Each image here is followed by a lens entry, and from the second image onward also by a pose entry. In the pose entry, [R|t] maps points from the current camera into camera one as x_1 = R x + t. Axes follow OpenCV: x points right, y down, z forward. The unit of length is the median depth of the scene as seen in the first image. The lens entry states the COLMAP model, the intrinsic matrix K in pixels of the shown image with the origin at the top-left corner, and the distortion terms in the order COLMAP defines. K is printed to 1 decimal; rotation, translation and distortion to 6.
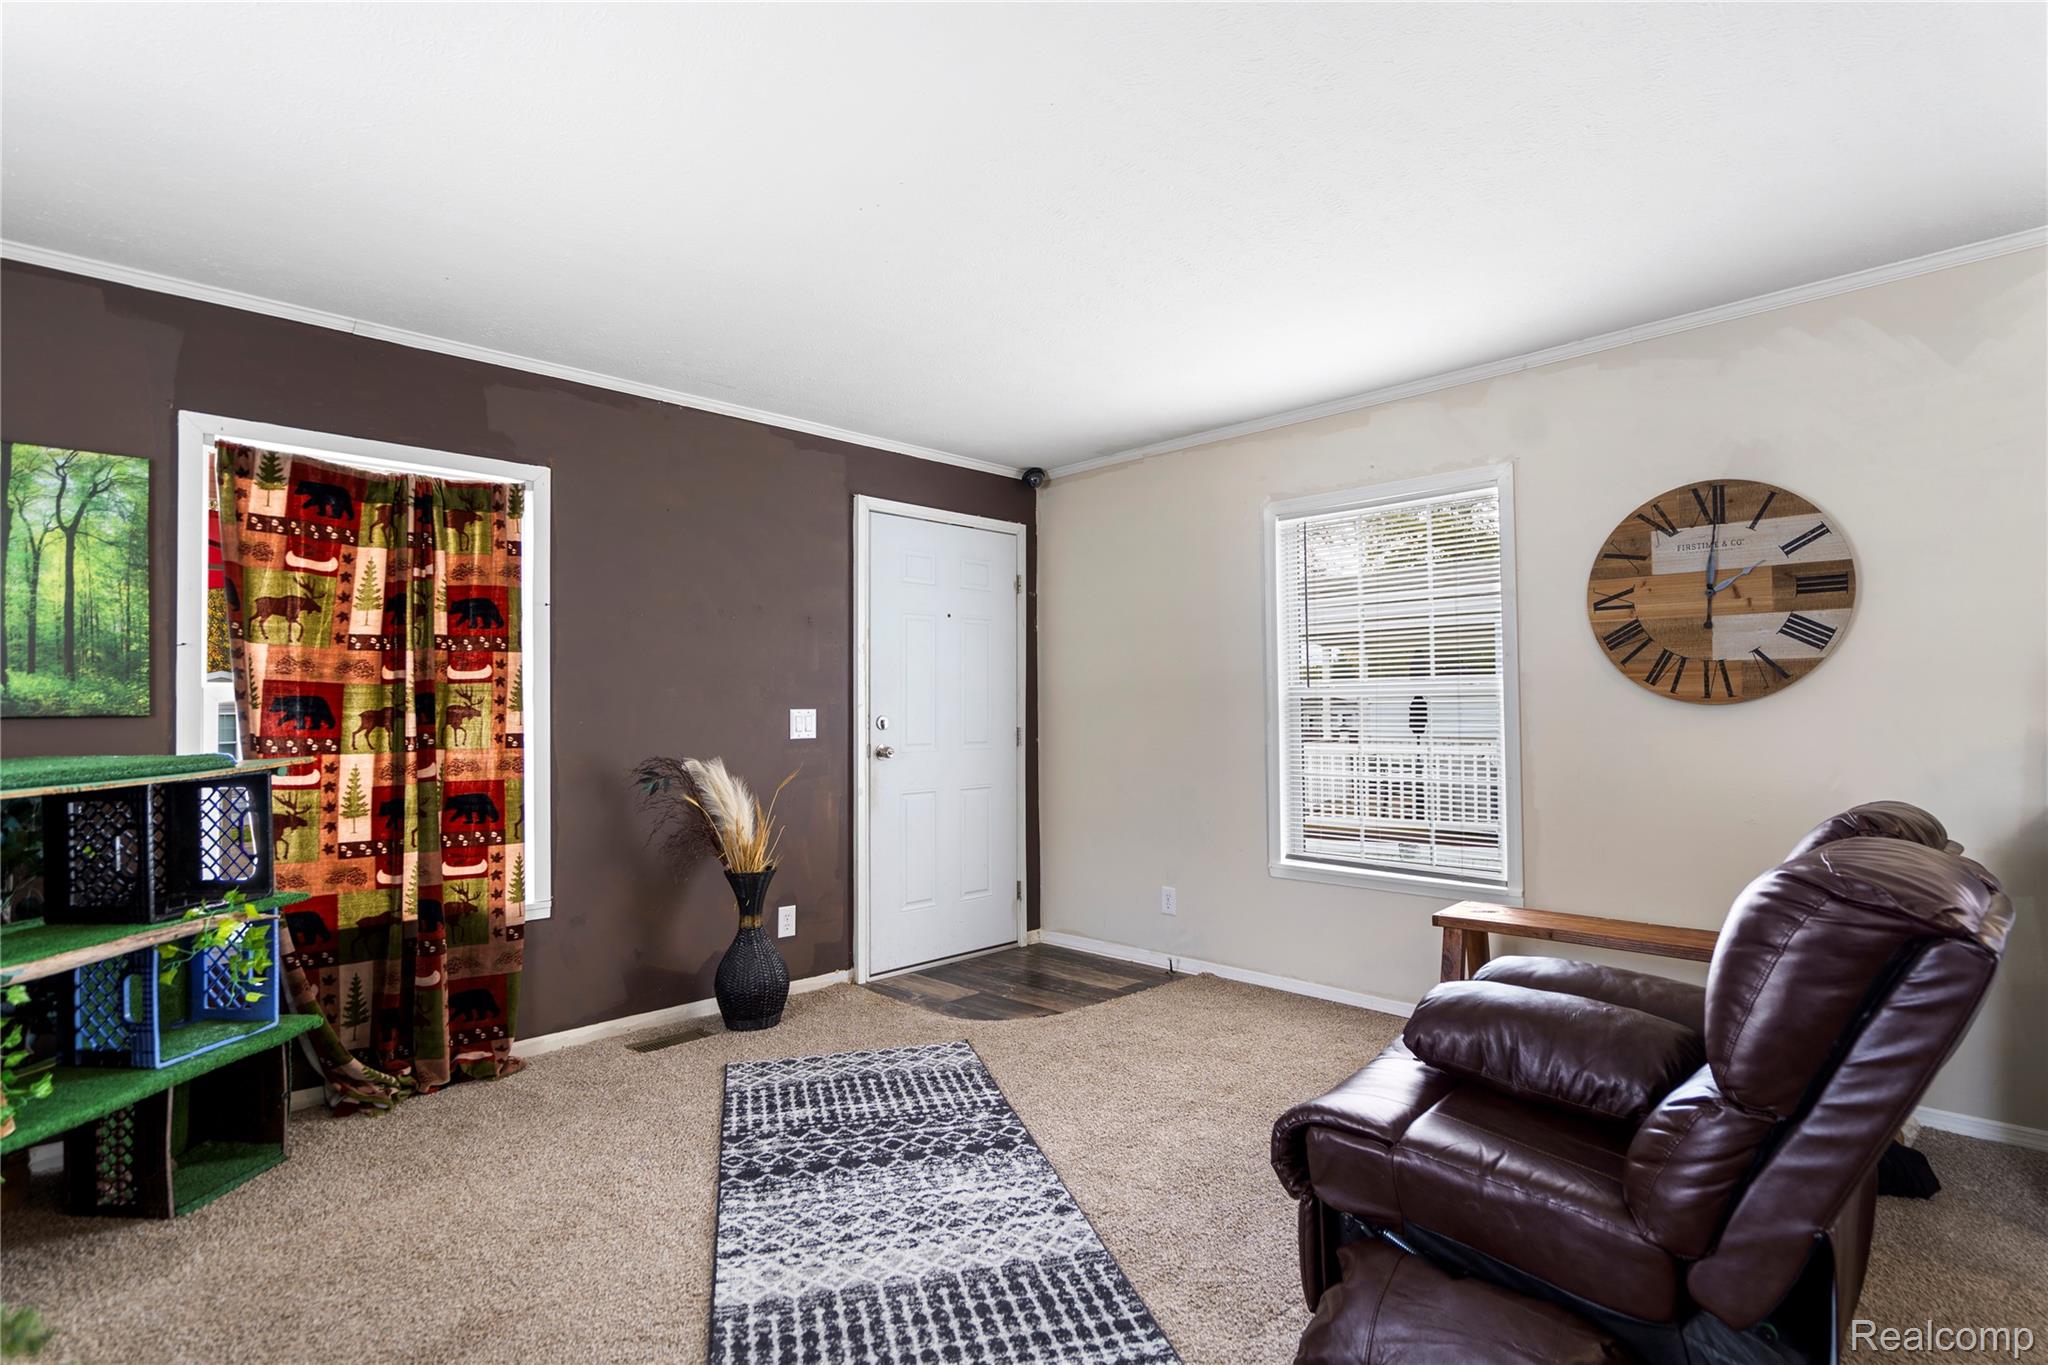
lens RADIAL K [[1015.2, 0, 1015.1], [0, 1015.2, 687.0], [0, 0, 1]] dist [0.001479, -0.000194]
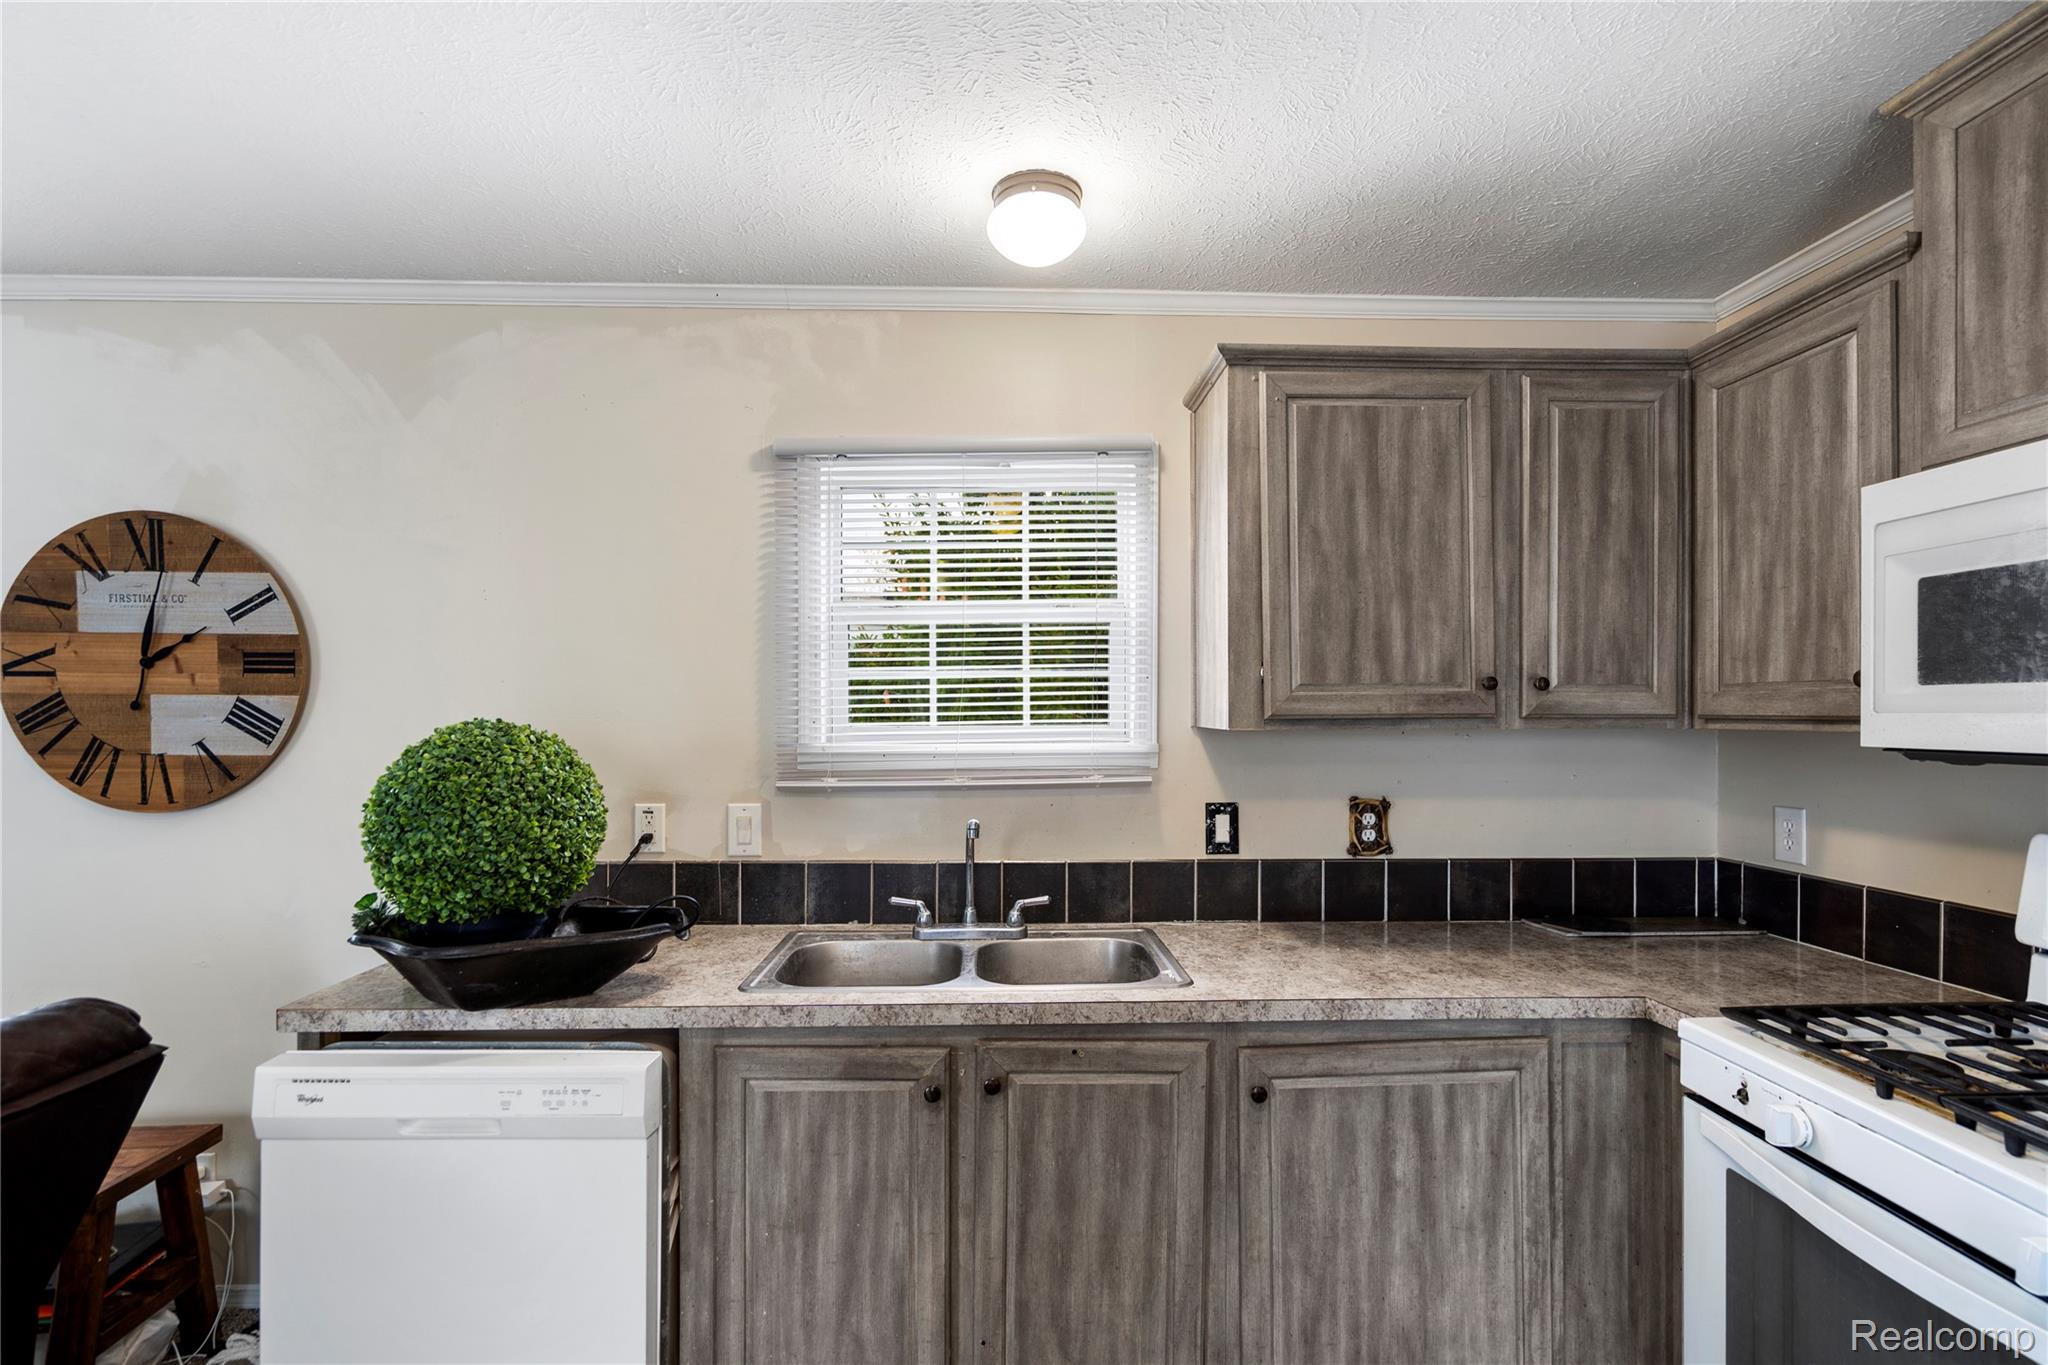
lens RADIAL K [[931.5, 0, 1023.0], [0, 931.5, 716.8], [0, 0, 1]] dist [-0.002250, 0.000217]
pose [[0.675260, 0.004032, 0.737569, 0.625835], [-0.025255, 0.999525, 0.017658, -0.082960], [-0.737148, -0.030551, 0.675041, 0.072483]]
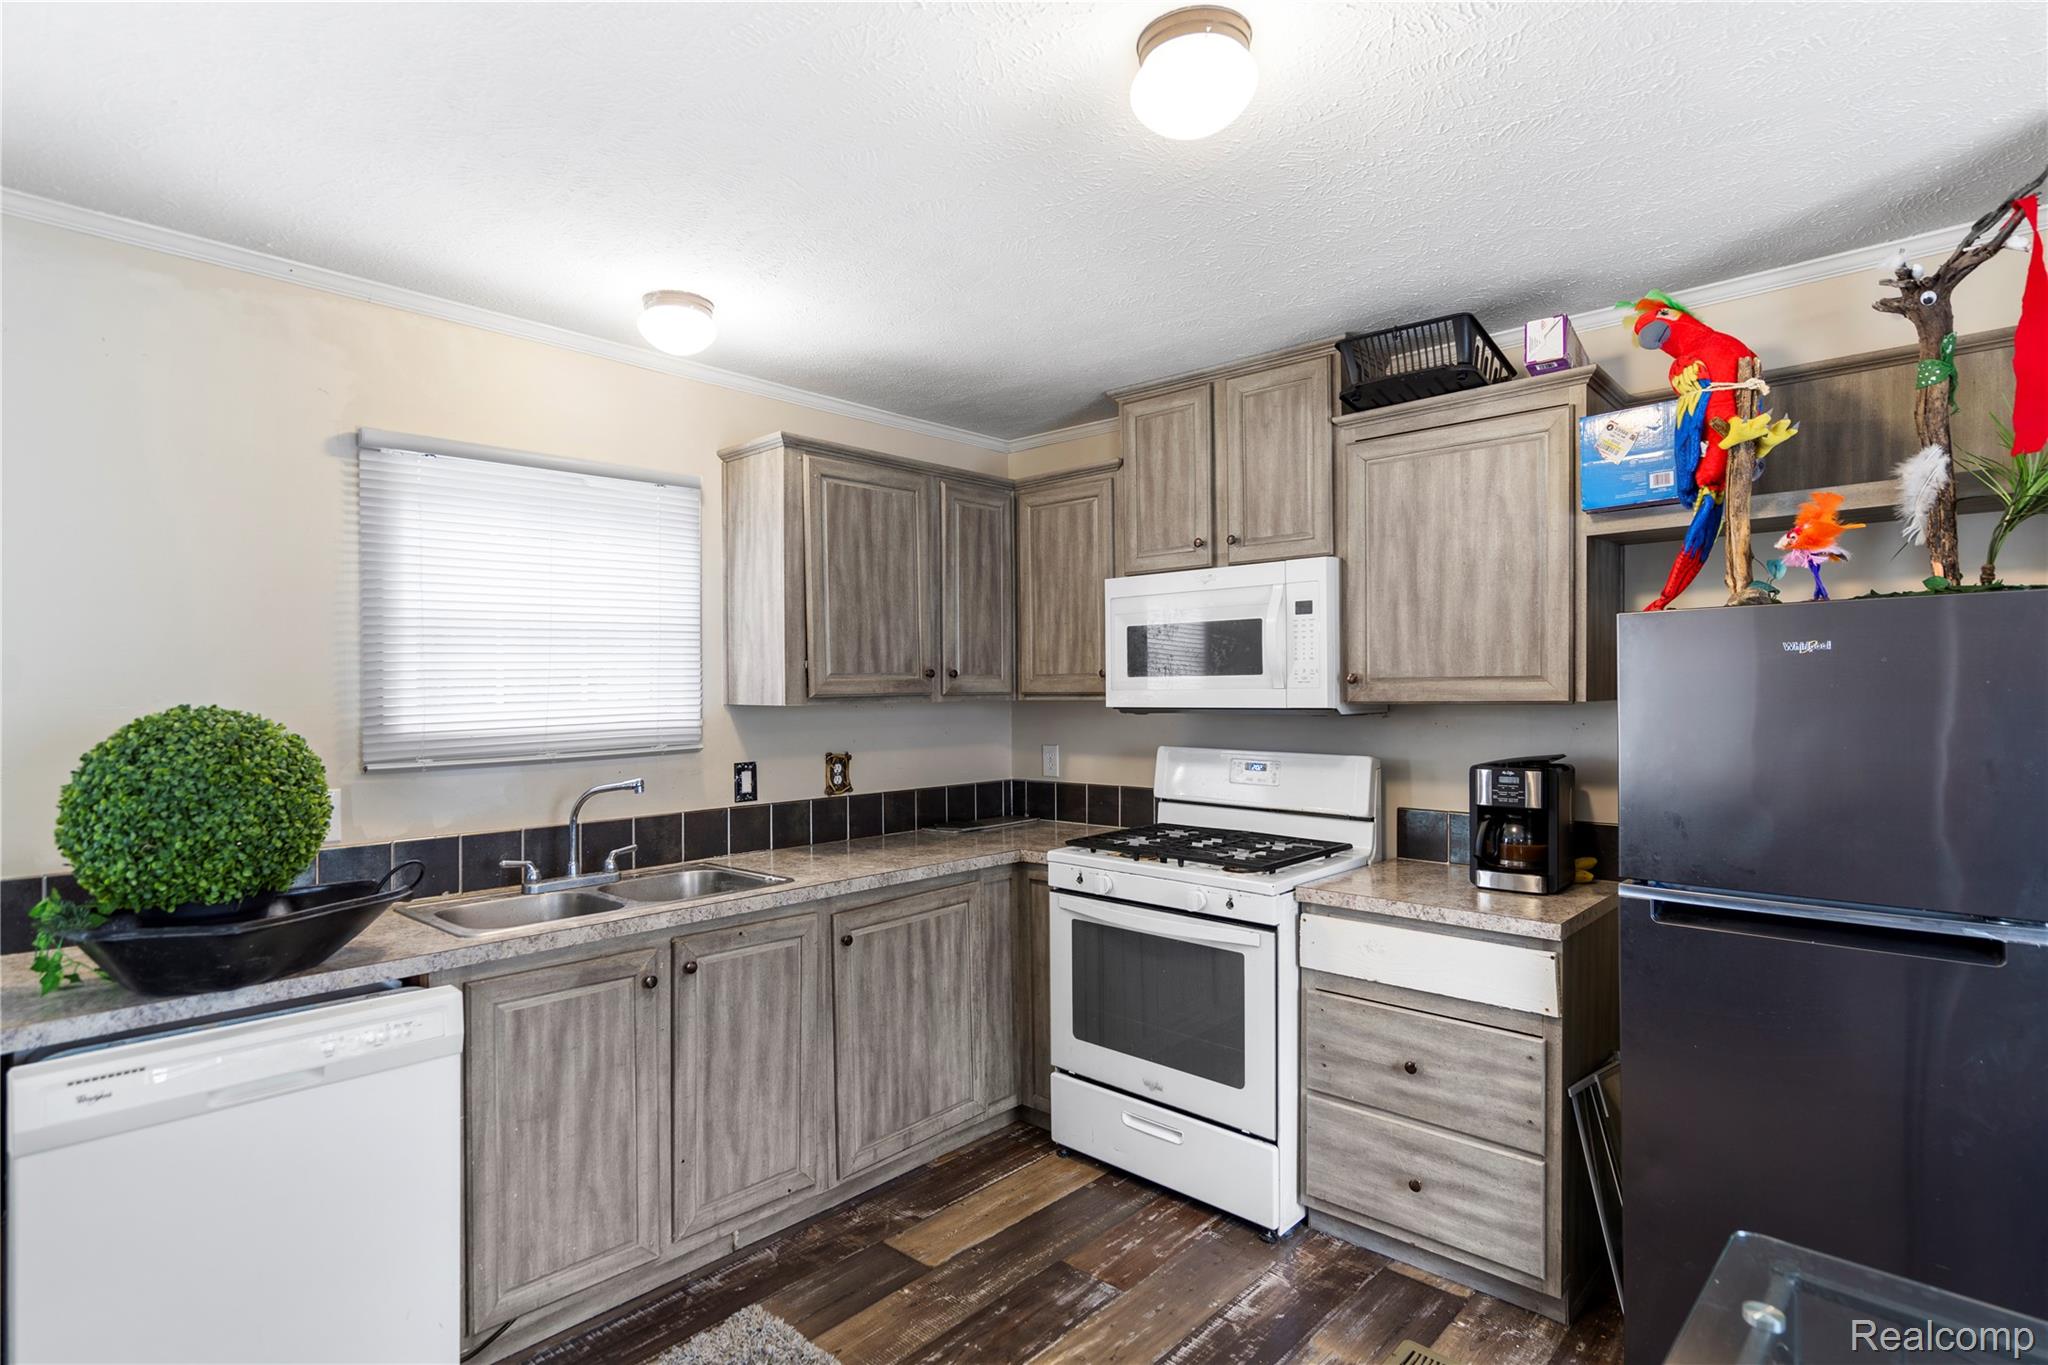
lens RADIAL K [[1029.3, 0, 1017.2], [0, 1029.3, 693.4], [0, 0, 1]] dist [0.001464, 0.001314]
pose [[-0.051327, 0.004699, 0.998671, 0.201717], [-0.018409, 0.999815, -0.005651, -0.076583], [-0.998512, -0.018675, -0.051231, 0.225193]]
